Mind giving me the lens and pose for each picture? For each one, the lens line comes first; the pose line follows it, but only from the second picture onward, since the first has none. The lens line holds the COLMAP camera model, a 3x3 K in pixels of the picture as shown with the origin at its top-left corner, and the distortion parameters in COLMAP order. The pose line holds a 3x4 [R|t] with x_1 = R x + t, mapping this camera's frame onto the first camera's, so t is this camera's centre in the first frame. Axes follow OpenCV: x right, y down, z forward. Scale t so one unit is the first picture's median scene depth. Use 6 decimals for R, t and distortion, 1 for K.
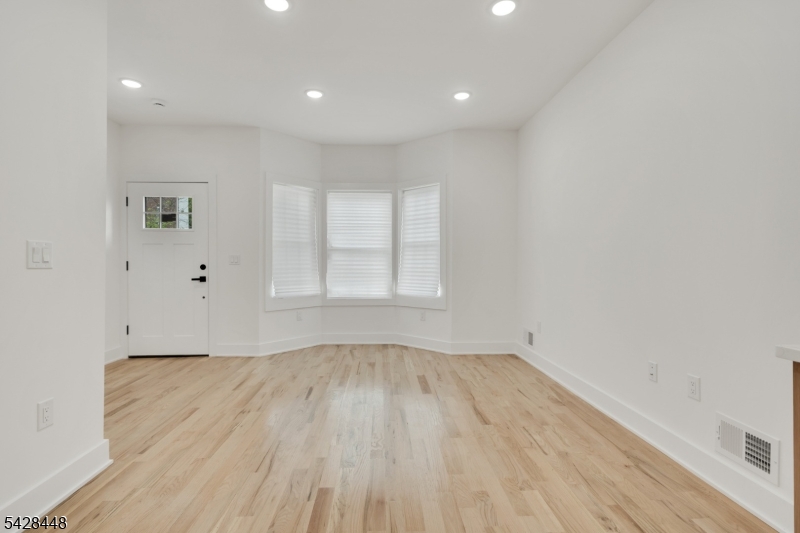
lens RADIAL K [[373.9, 0, 397.9], [0, 373.9, 266.4], [0, 0, 1]] dist [0.000213, 0.002404]
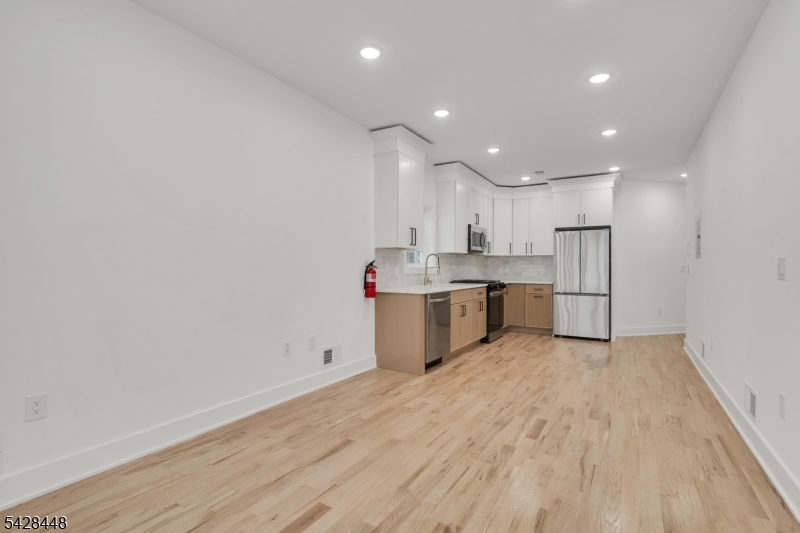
lens RADIAL K [[373.9, 0, 394.2], [0, 373.9, 268.1], [0, 0, 1]] dist [0.000213, 0.002404]
pose [[-0.818911, -0.003561, 0.573909, -0.239618], [-0.000375, 0.999984, 0.005669, -0.015438], [-0.573920, 0.004427, -0.818899, 1.019228]]
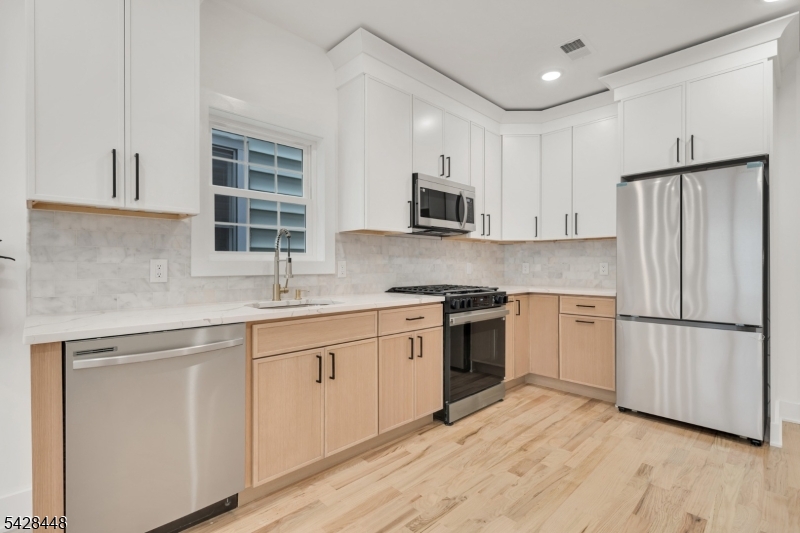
lens RADIAL K [[373.9, 0, 393.1], [0, 373.9, 267.1], [0, 0, 1]] dist [0.000213, 0.002404]
pose [[-0.654081, -0.000798, 0.756424, -0.157614], [0.005151, 0.999972, 0.005509, -0.003934], [-0.756407, 0.007499, -0.654058, 0.203618]]
